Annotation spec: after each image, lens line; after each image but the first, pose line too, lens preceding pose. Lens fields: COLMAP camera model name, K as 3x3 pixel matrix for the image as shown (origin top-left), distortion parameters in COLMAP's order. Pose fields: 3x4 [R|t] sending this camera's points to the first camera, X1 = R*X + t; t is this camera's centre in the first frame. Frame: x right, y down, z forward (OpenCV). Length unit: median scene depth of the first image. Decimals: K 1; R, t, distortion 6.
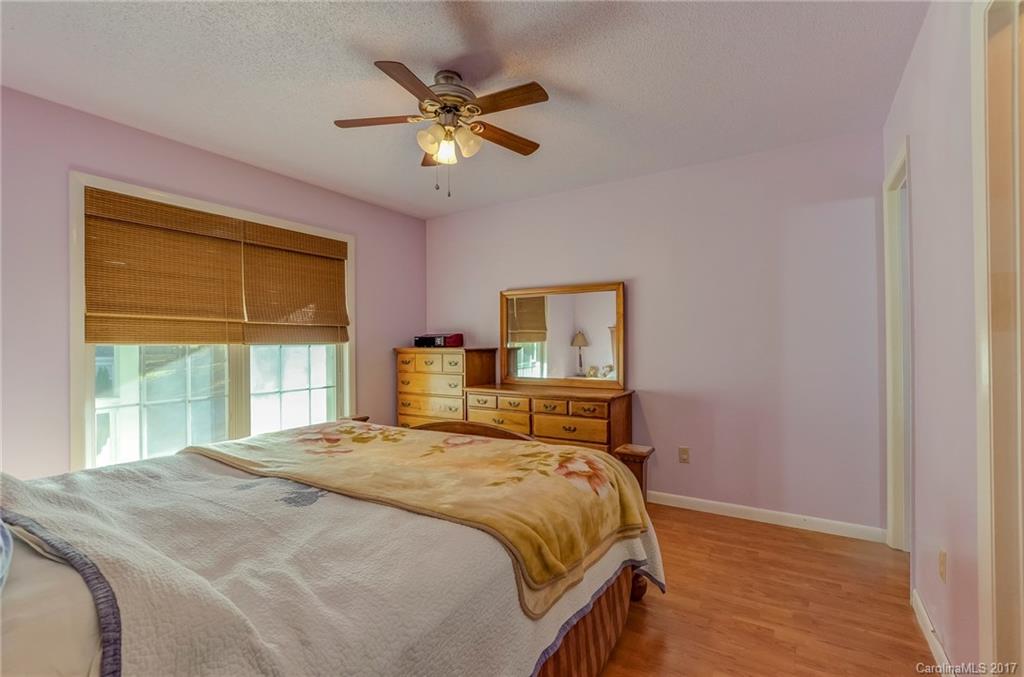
lens RADIAL K [[458.5, 0, 509.5], [0, 458.5, 341.3], [0, 0, 1]] dist [-0.014120, 0.001841]
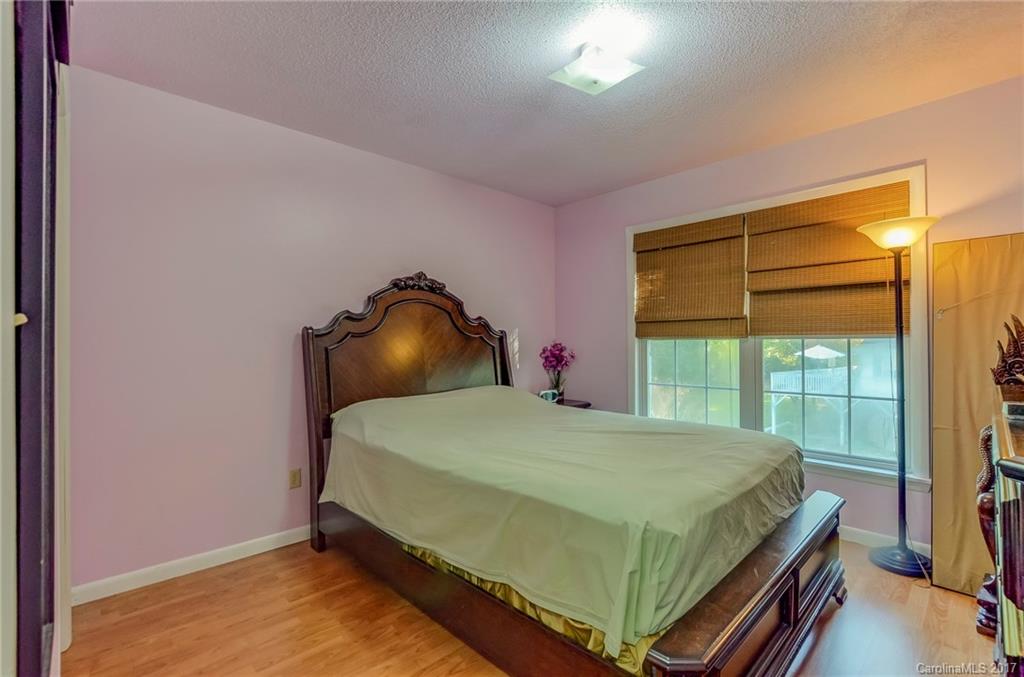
lens RADIAL K [[458.5, 0, 507.3], [0, 458.5, 342.0], [0, 0, 1]] dist [-0.014120, 0.001841]
pose [[-0.247659, 0.000984, -0.968847, 0.492289], [0.015312, 0.999879, -0.002899, 0.010431], [0.968726, -0.015553, -0.247644, 0.763842]]
